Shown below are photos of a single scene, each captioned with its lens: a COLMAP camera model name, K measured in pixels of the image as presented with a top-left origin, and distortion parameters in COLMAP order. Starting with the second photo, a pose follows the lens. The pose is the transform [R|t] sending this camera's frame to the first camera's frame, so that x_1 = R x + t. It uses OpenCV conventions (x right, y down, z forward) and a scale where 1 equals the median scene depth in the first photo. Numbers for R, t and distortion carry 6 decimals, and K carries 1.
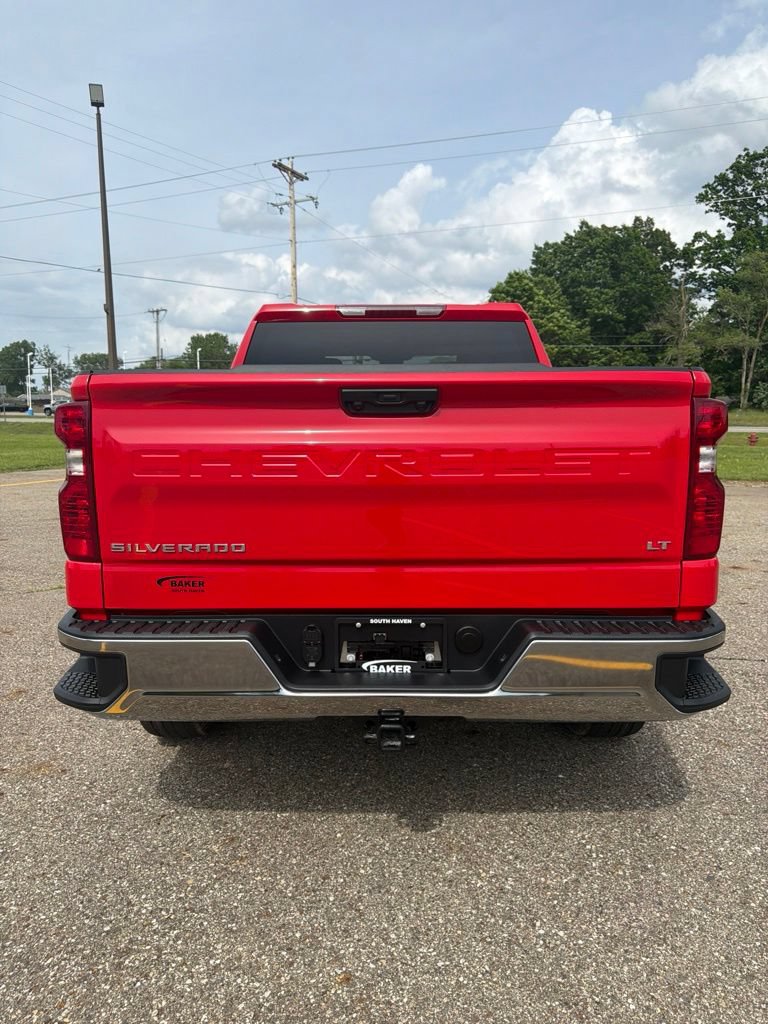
lens RADIAL K [[742.3, 0, 384.0], [0, 742.3, 512.0], [0, 0, 1]] dist [0.000077, -0.005550]
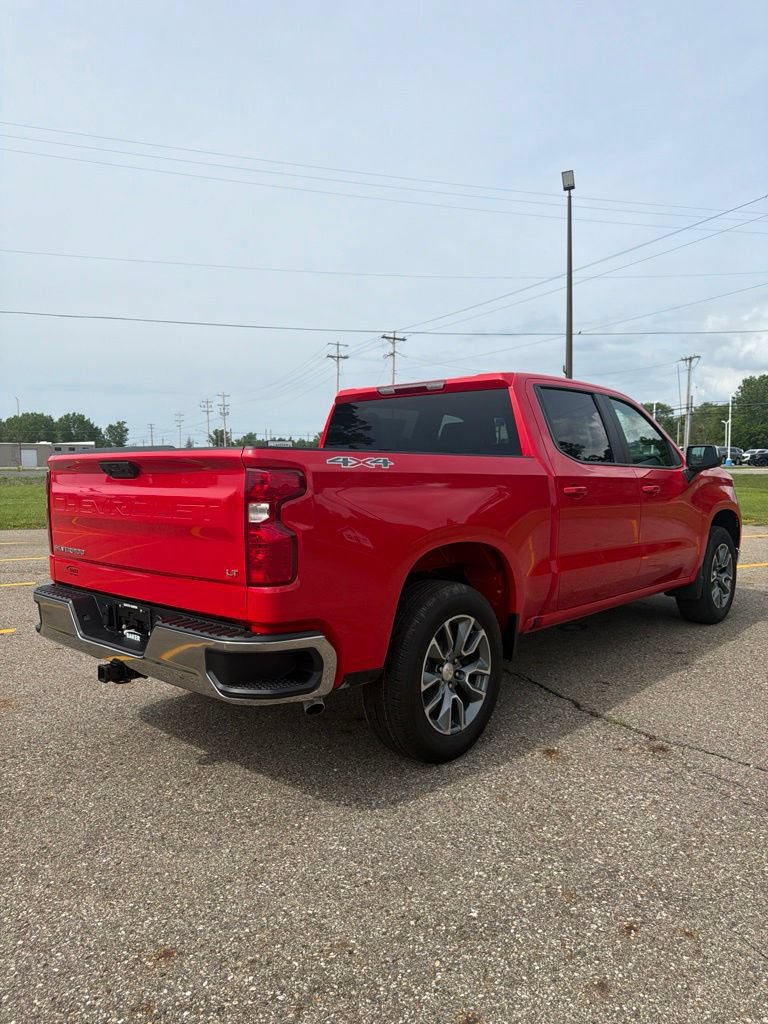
lens RADIAL K [[742.3, 0, 376.3], [0, 742.3, 516.0], [0, 0, 1]] dist [0.001339, -0.003984]
pose [[0.738787, 0.041363, -0.672669, 1.365108], [-0.080231, 0.996415, -0.026847, -0.043168], [0.669147, 0.073804, 0.739456, 0.136667]]
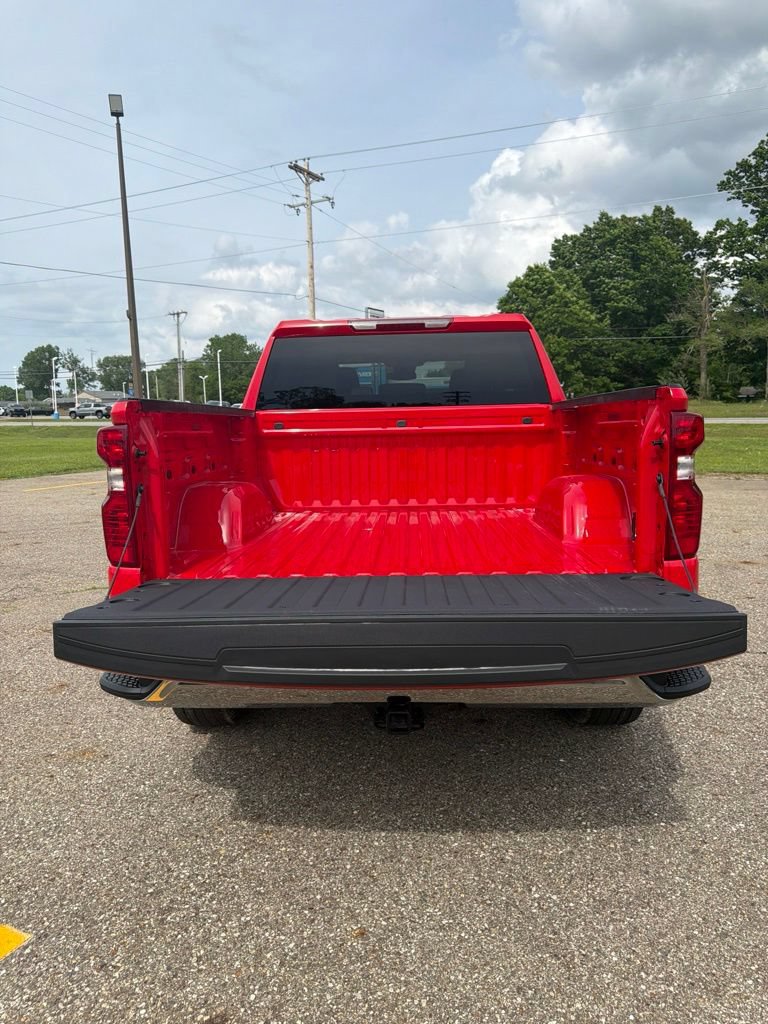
lens RADIAL K [[742.3, 0, 376.3], [0, 742.3, 516.0], [0, 0, 1]] dist [0.001339, -0.003984]
pose [[0.999169, -0.012976, -0.038648, 0.019903], [0.013355, 0.999865, 0.009566, -0.014951], [0.038519, -0.010074, 0.999207, -0.101378]]
